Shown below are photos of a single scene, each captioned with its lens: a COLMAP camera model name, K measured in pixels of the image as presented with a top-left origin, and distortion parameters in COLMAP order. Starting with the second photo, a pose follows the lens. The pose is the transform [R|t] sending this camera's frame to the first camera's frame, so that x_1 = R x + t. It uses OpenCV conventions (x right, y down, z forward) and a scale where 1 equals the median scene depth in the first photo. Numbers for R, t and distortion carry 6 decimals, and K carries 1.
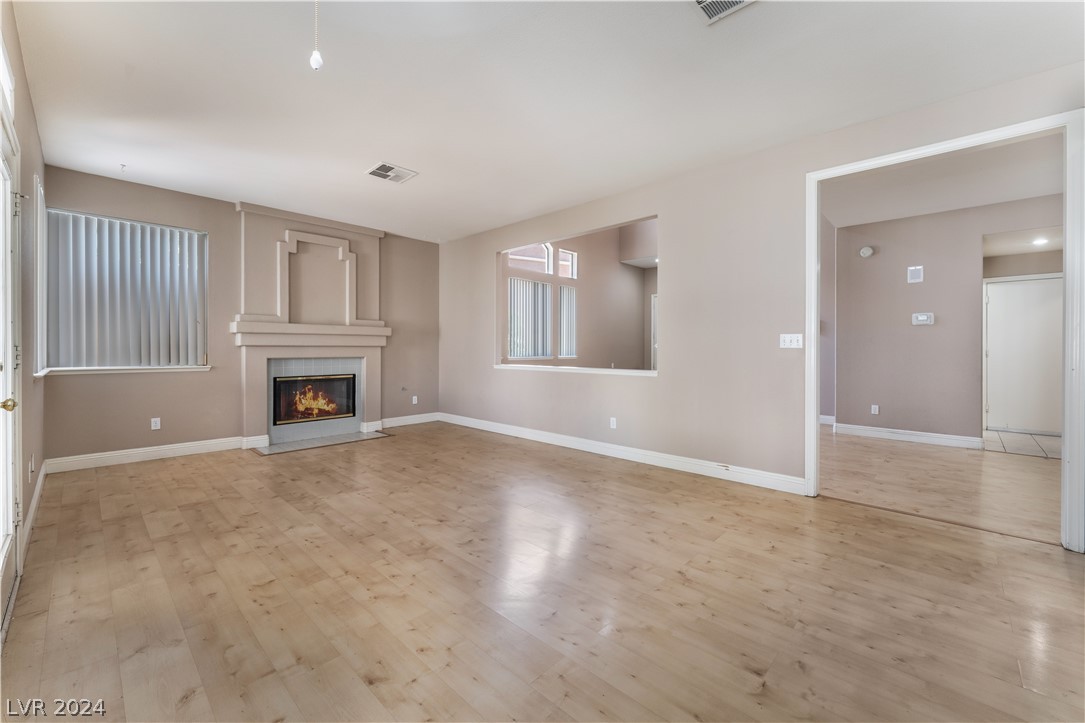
lens RADIAL K [[435.5, 0, 537.0], [0, 435.5, 350.7], [0, 0, 1]] dist [-0.002508, 0.000353]
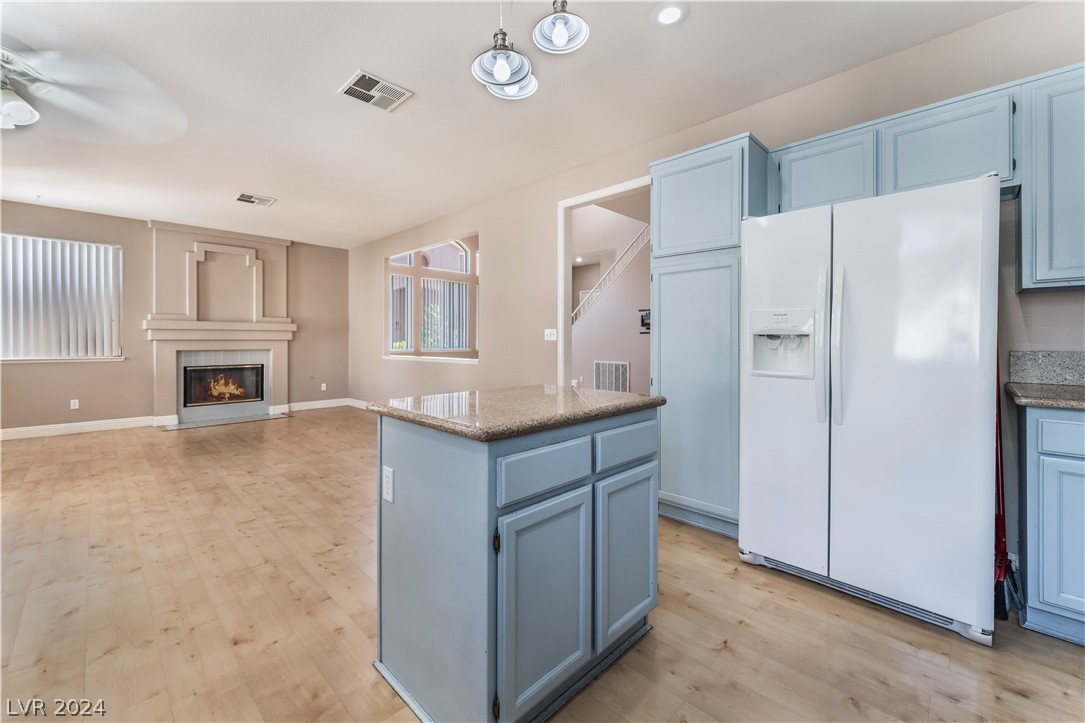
lens RADIAL K [[435.5, 0, 536.2], [0, 435.5, 342.5], [0, 0, 1]] dist [-0.002508, 0.000353]
pose [[0.999886, -0.003346, -0.014744, 0.375844], [0.003288, 0.999987, -0.003961, 0.003591], [0.014757, 0.003912, 0.999883, -0.171859]]
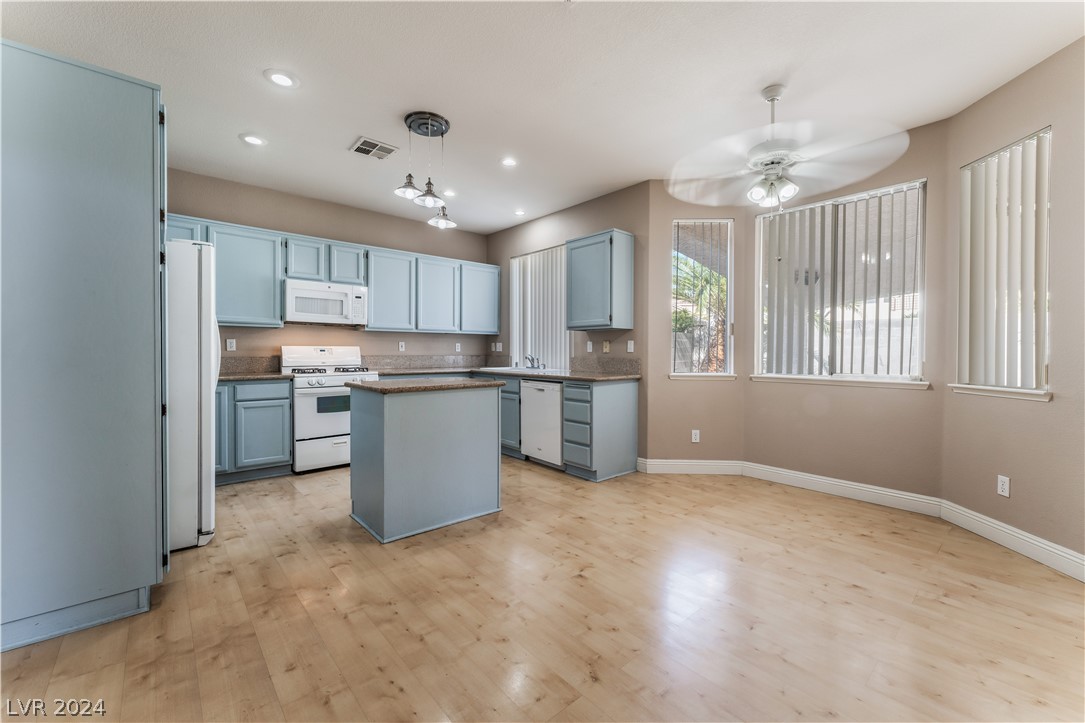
lens RADIAL K [[435.5, 0, 539.9], [0, 435.5, 357.5], [0, 0, 1]] dist [-0.002508, 0.000353]
pose [[-0.996357, -0.008094, 0.084897, 0.156780], [-0.006317, 0.999756, 0.021174, -0.003806], [-0.085047, 0.020561, -0.996165, 0.725659]]
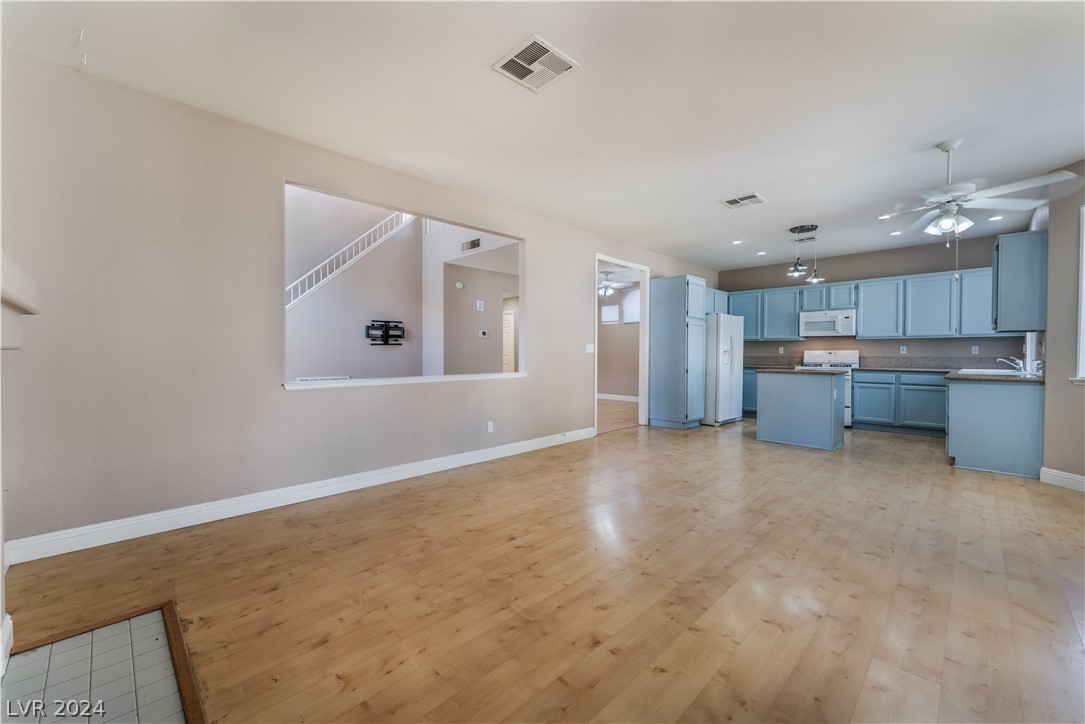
lens RADIAL K [[435.5, 0, 542.5], [0, 435.5, 357.2], [0, 0, 1]] dist [-0.002508, 0.000353]
pose [[0.022569, -0.012731, 0.999664, -0.744896], [0.005736, 0.999904, 0.012605, -0.006760], [-0.999729, 0.005449, 0.022640, 0.766657]]
